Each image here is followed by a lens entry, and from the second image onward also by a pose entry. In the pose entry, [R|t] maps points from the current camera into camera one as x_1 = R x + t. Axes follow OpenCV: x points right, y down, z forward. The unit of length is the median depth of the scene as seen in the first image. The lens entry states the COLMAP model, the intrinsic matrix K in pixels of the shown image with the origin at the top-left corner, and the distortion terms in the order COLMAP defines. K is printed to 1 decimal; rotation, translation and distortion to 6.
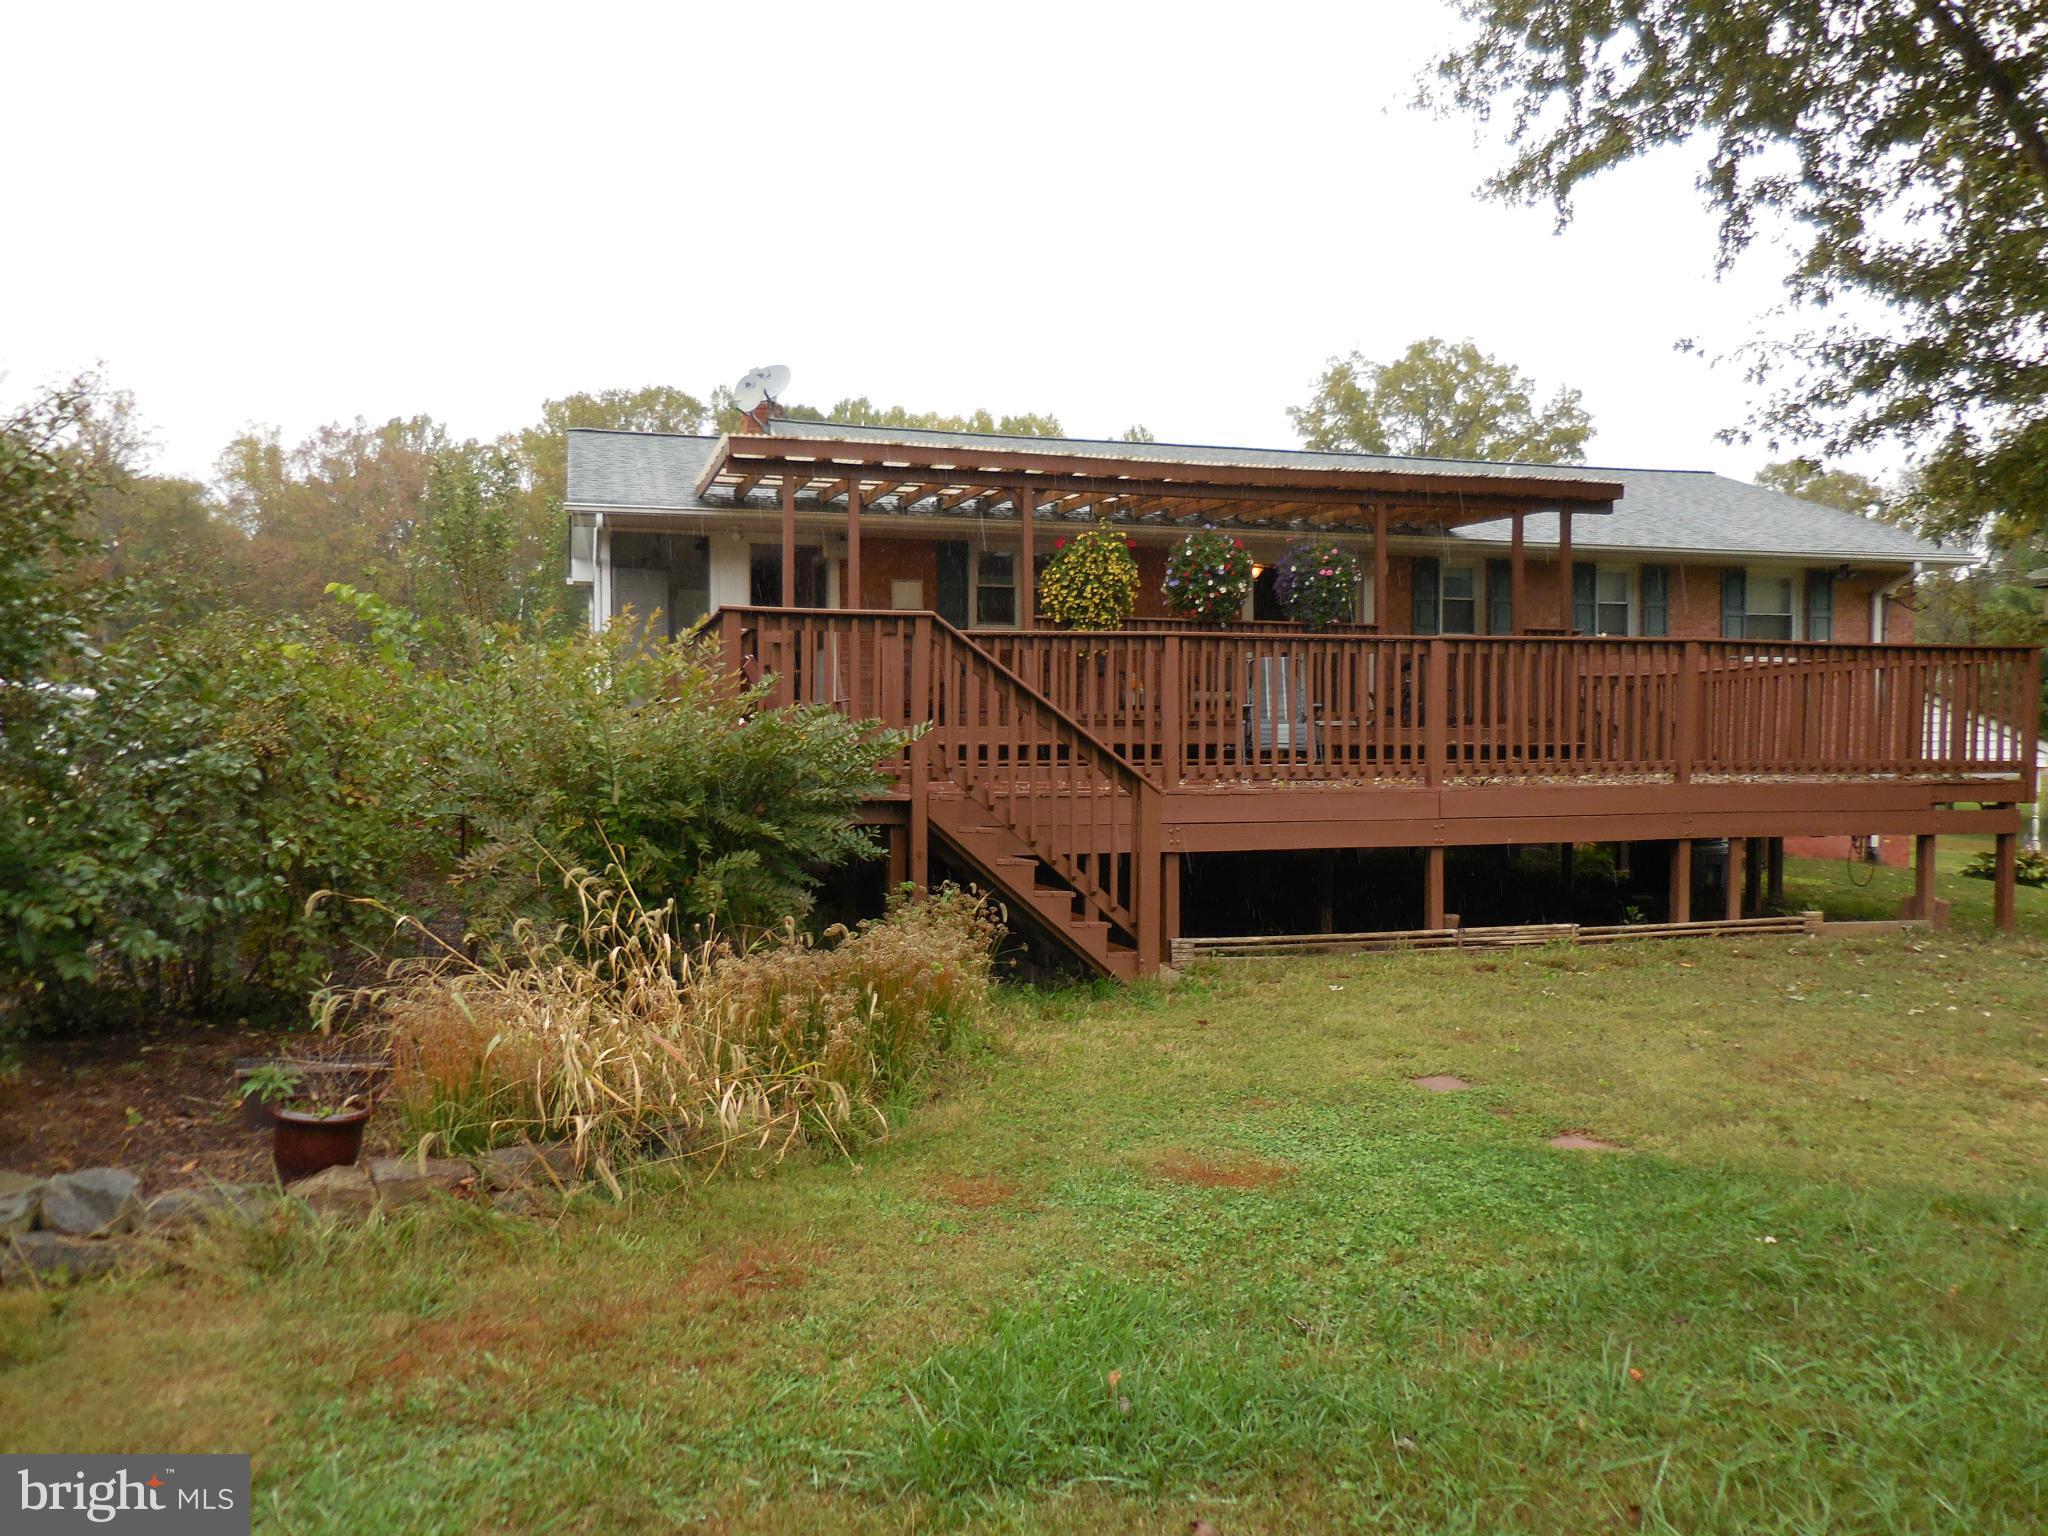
lens RADIAL K [[1521.8, 0, 1024.0], [0, 1521.8, 768.0], [0, 0, 1]] dist [0.022694, 0.011120]
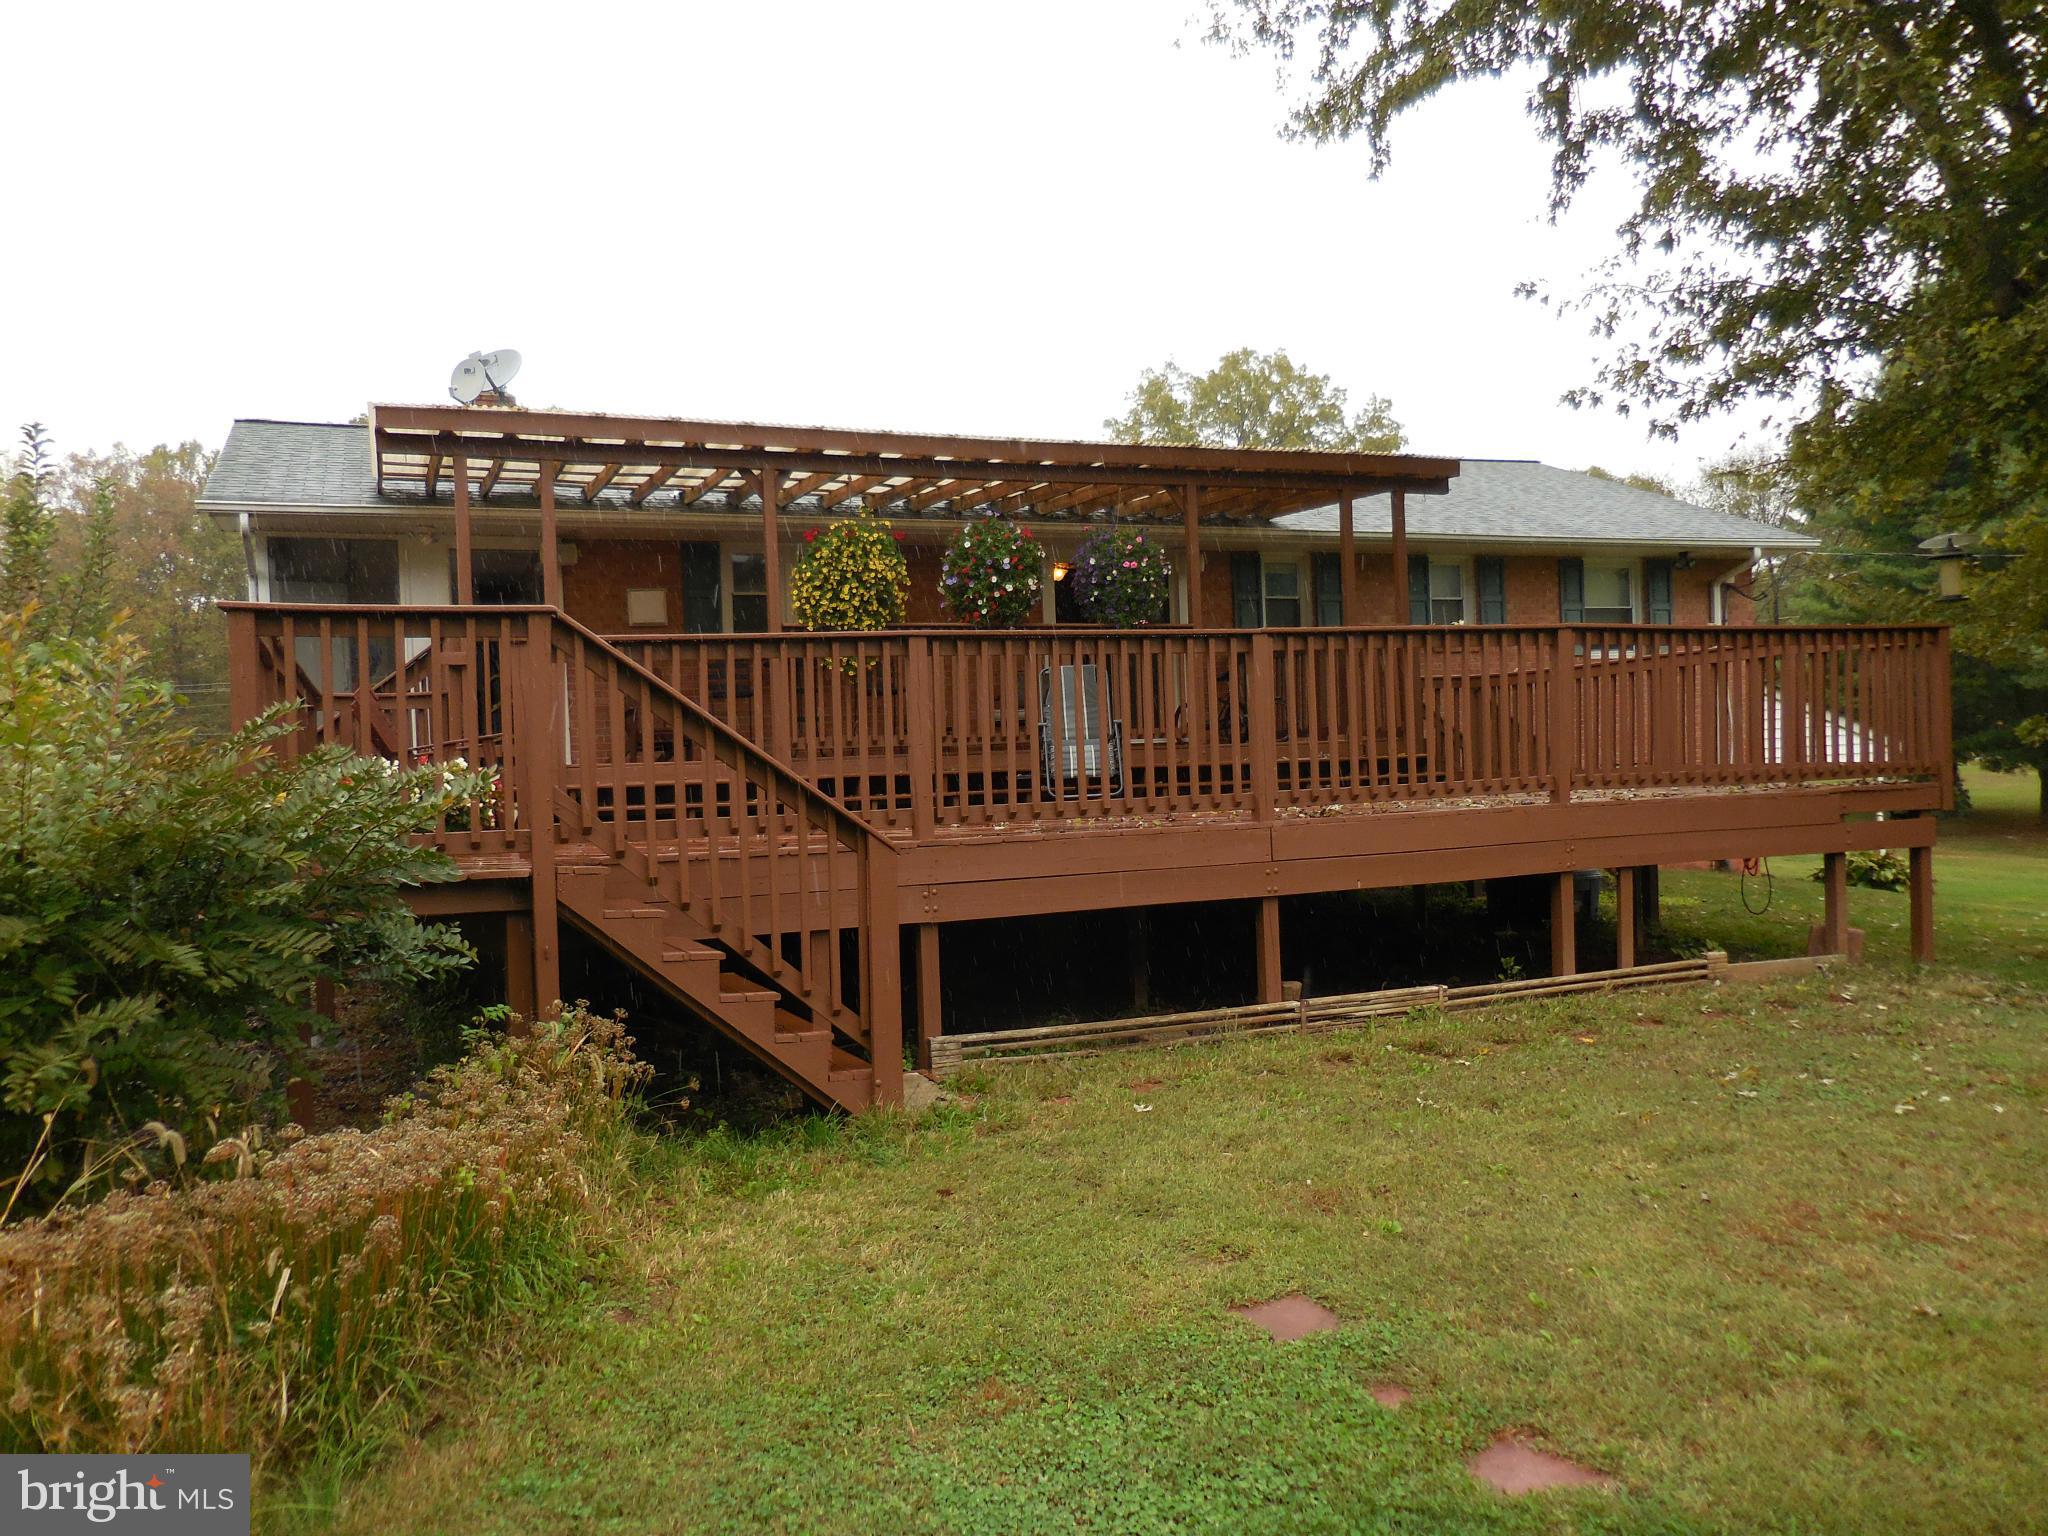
lens RADIAL K [[1561.1, 0, 1024.0], [0, 1561.1, 768.0], [0, 0, 1]] dist [0.001357, 0.000036]
pose [[0.993268, -0.035873, 0.110148, 0.042678], [0.037557, 0.999207, -0.013243, -0.006199], [-0.109585, 0.017290, 0.993827, 0.154823]]
